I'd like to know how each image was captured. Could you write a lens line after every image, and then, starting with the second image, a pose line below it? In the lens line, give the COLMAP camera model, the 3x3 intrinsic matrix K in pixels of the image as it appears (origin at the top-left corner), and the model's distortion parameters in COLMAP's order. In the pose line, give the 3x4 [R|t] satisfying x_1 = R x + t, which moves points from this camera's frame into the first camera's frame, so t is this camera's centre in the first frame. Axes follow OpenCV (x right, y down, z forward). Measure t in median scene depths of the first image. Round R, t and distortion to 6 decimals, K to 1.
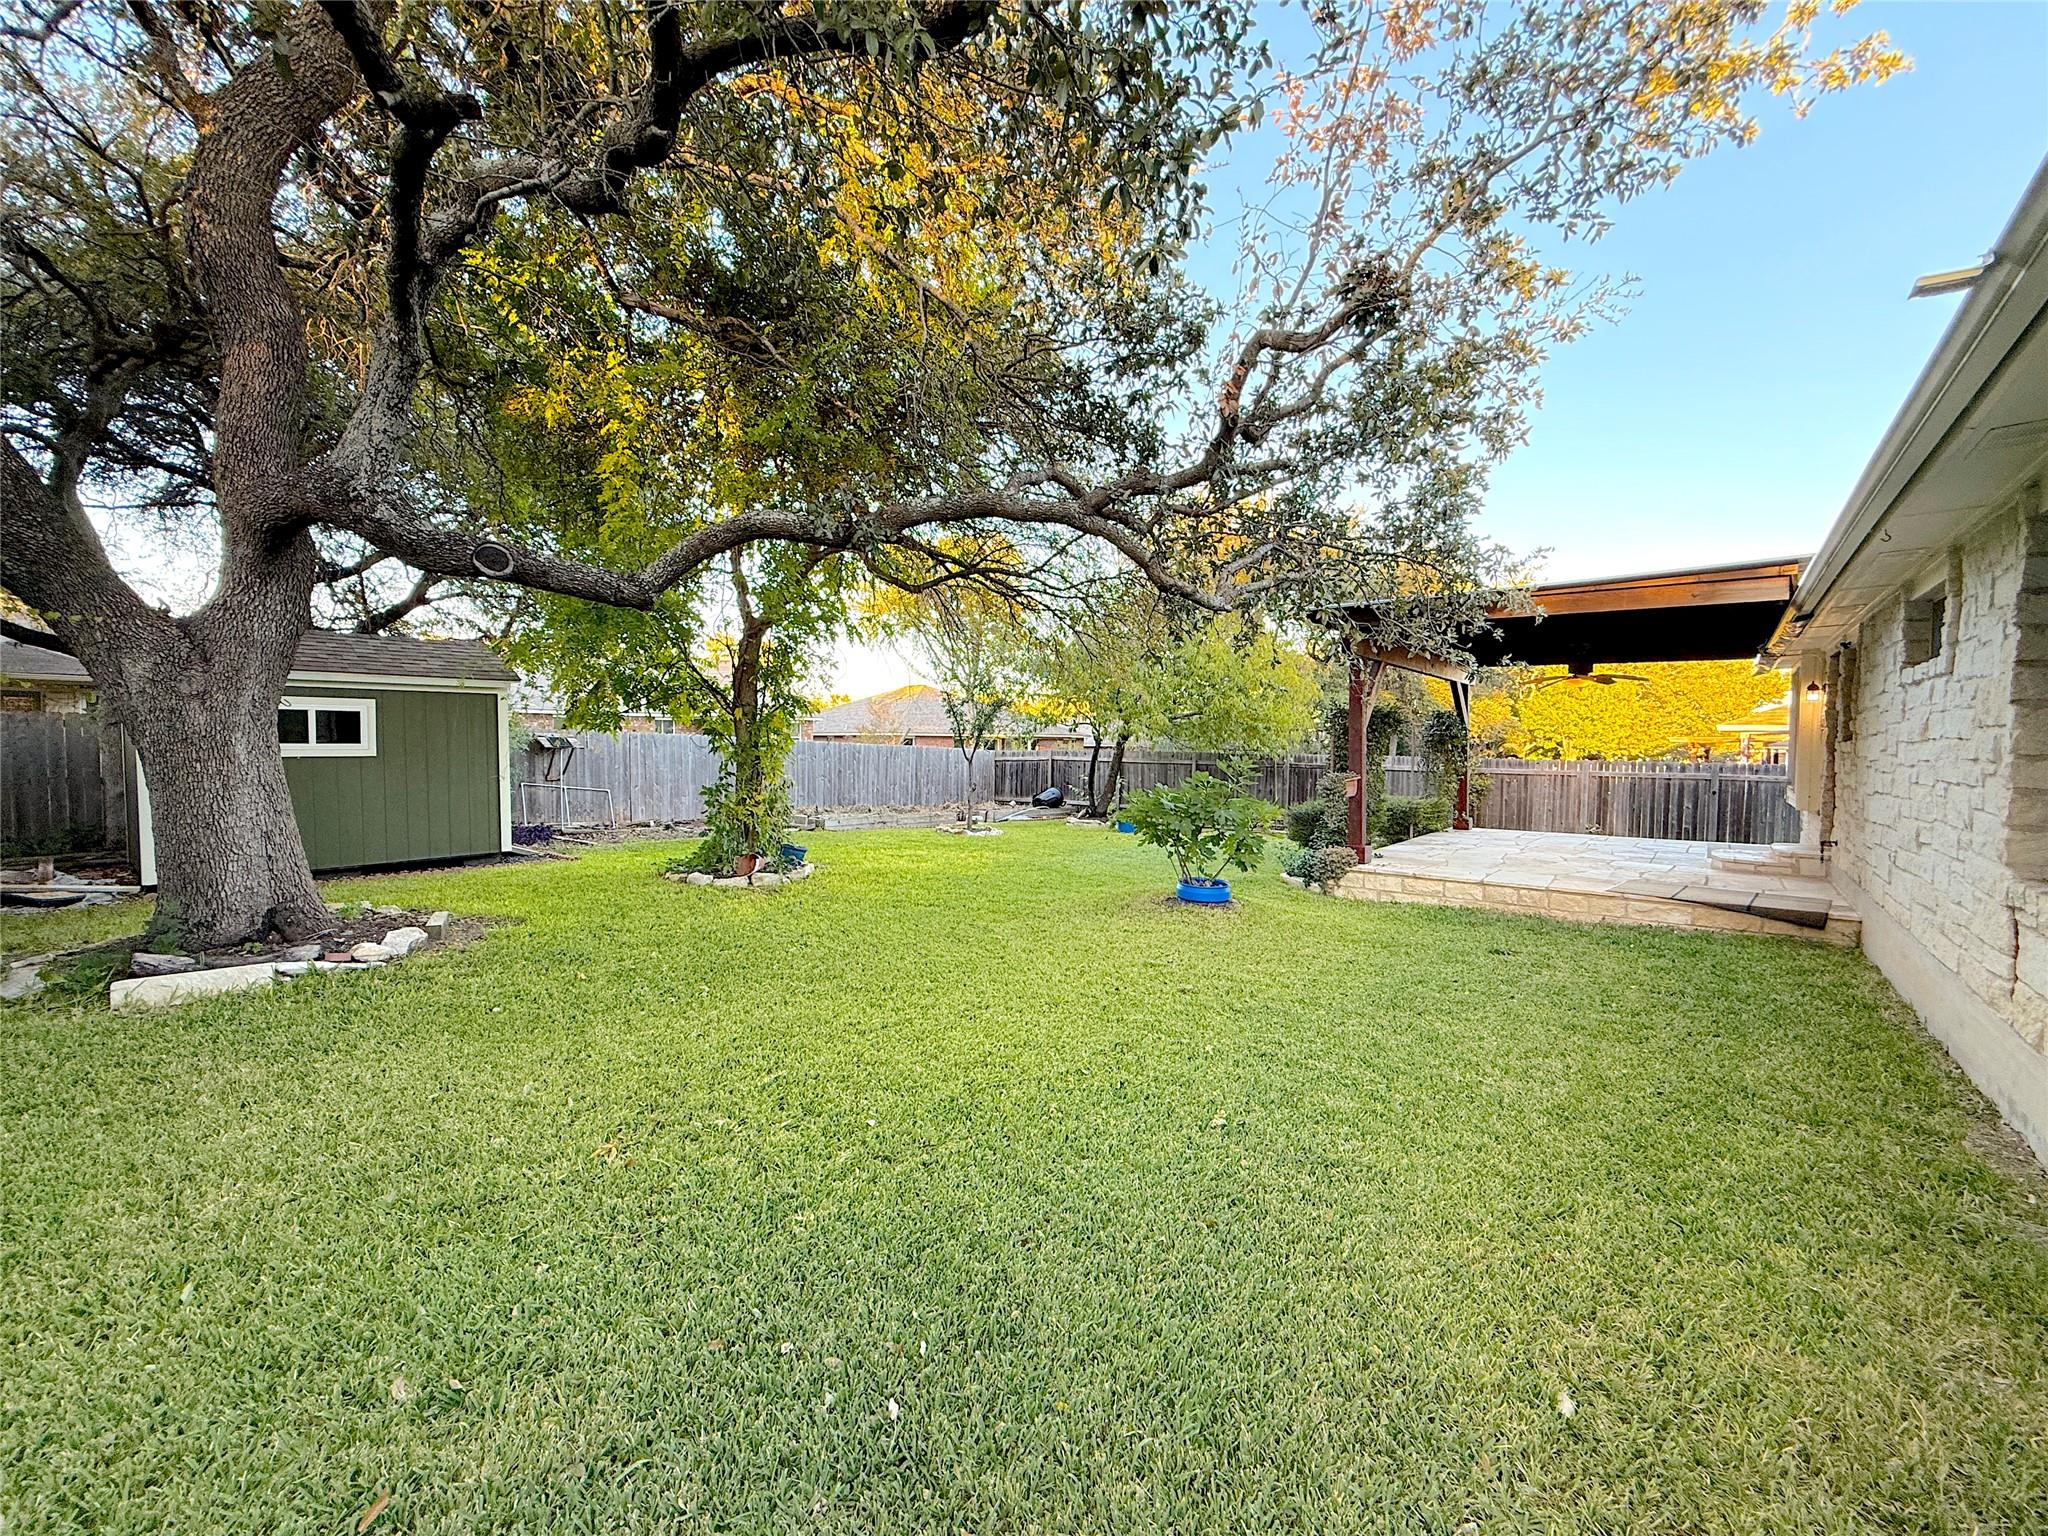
lens RADIAL K [[817.9, 0, 1021.7], [0, 817.9, 768.0], [0, 0, 1]] dist [-0.000484, 0.000069]
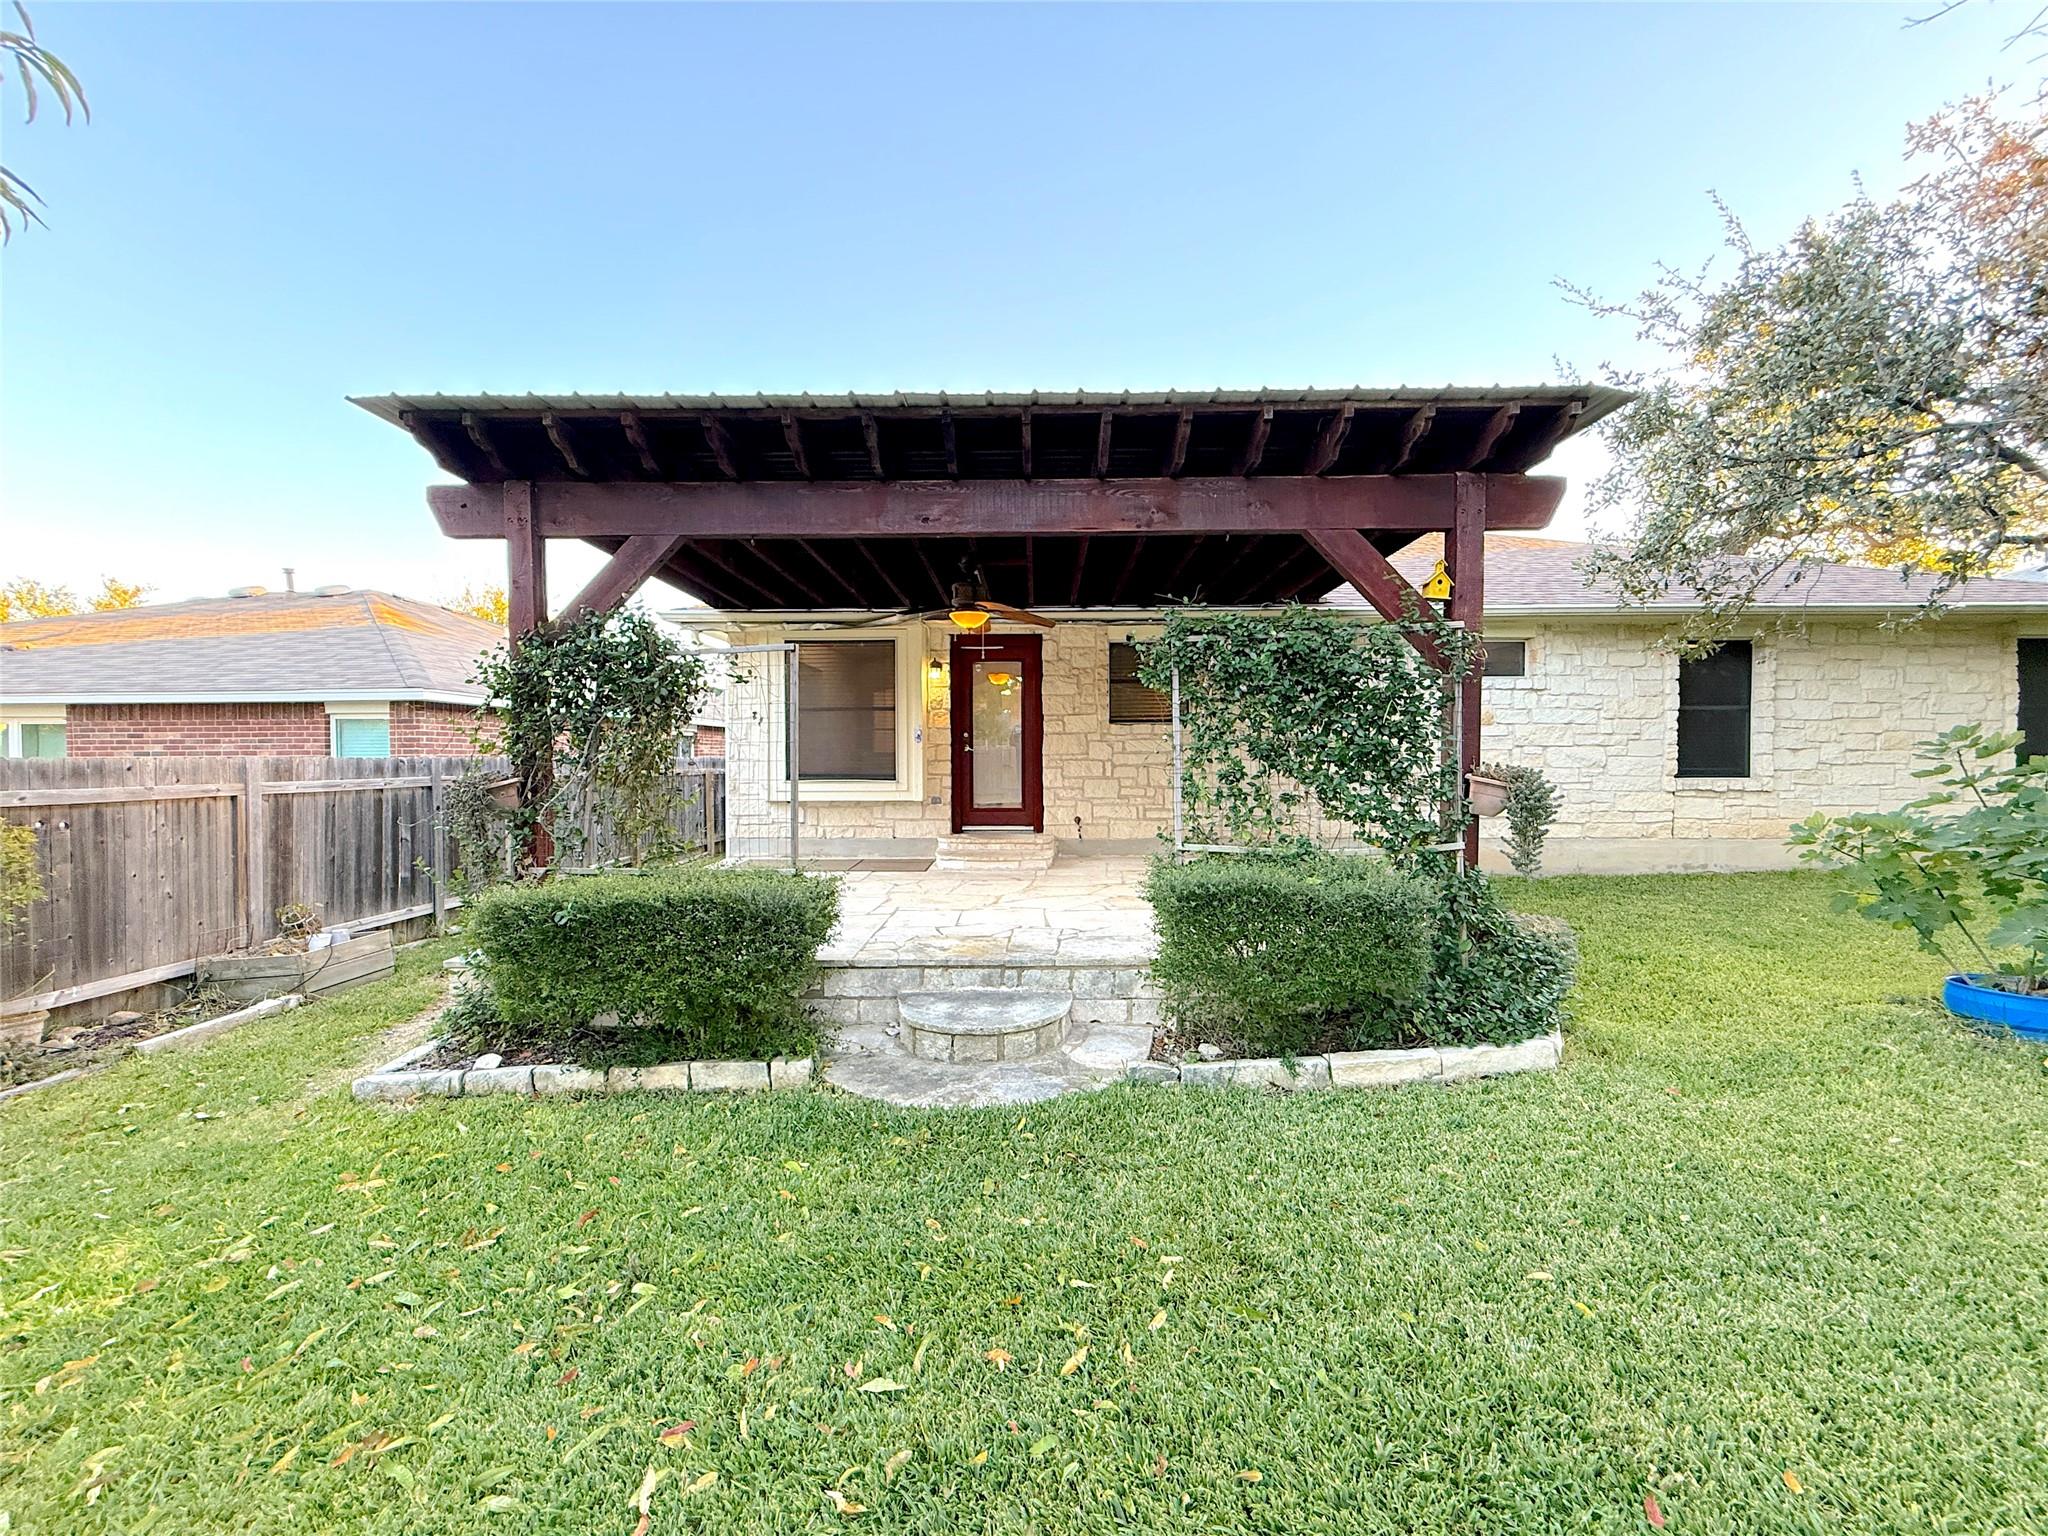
lens RADIAL K [[817.9, 0, 1020.1], [0, 817.9, 765.2], [0, 0, 1]] dist [-0.000484, 0.000069]
pose [[-0.631638, -0.014250, 0.775132, 0.131855], [0.022316, 0.999083, 0.036551, -0.012738], [-0.774942, 0.040385, -0.630741, 1.029783]]
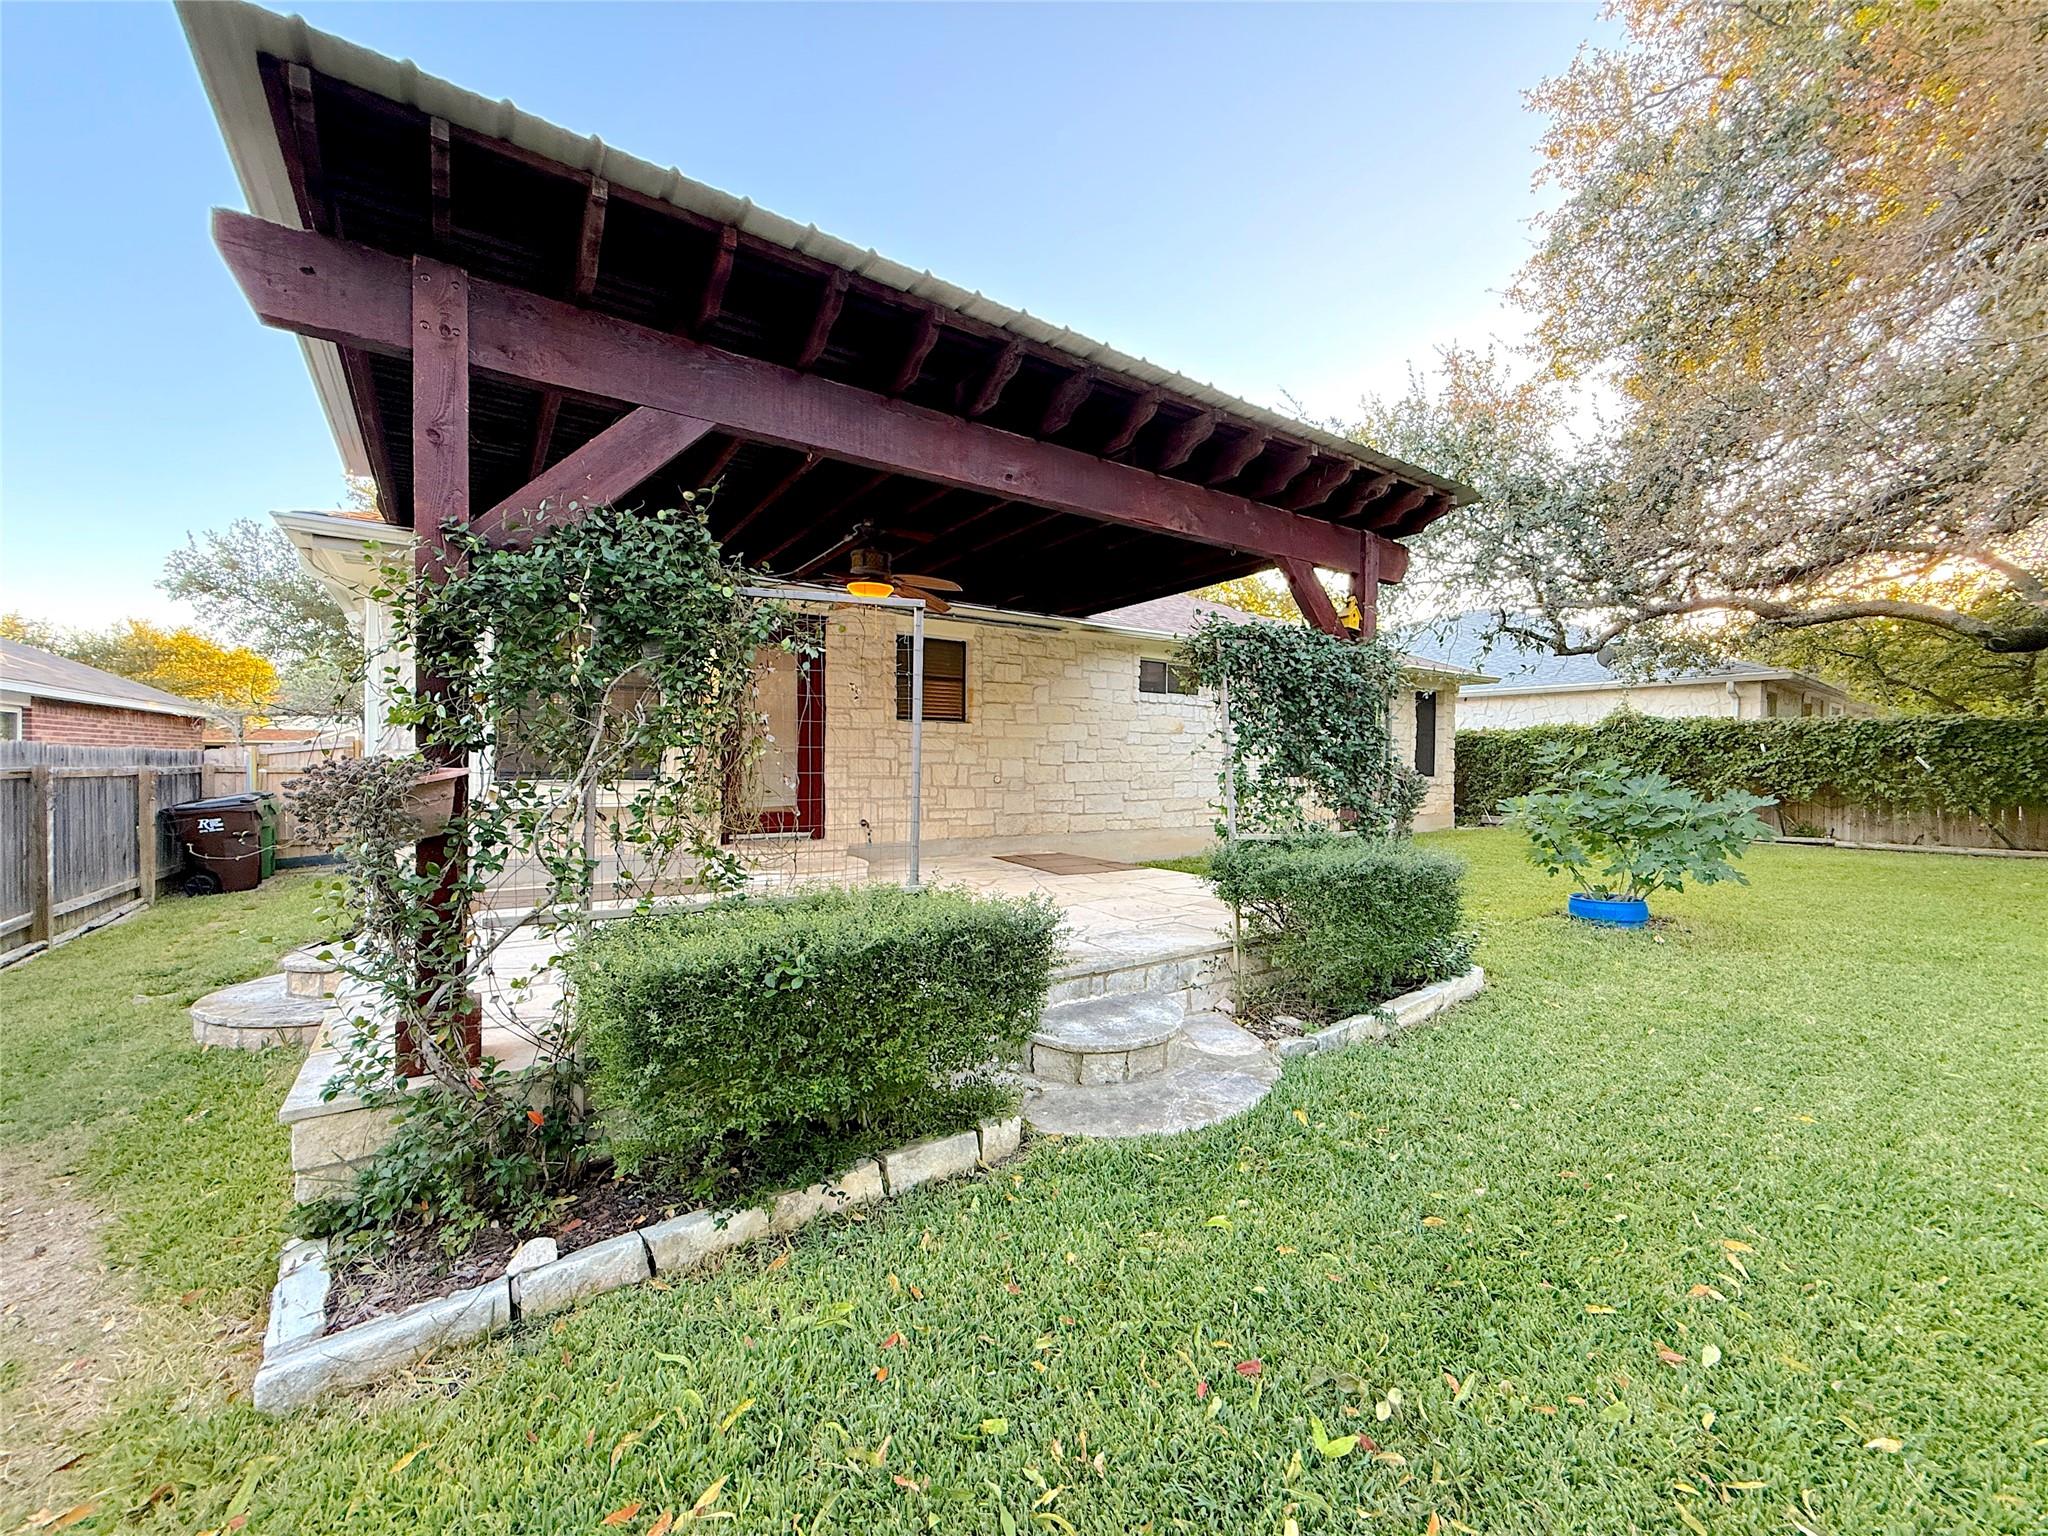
lens RADIAL K [[817.9, 0, 1021.5], [0, 817.9, 766.9], [0, 0, 1]] dist [-0.000484, 0.000069]
pose [[-0.964928, -0.018492, 0.261862, 0.334720], [-0.009244, 0.999291, 0.036506, -0.008422], [-0.262351, 0.032805, -0.964415, 1.129641]]
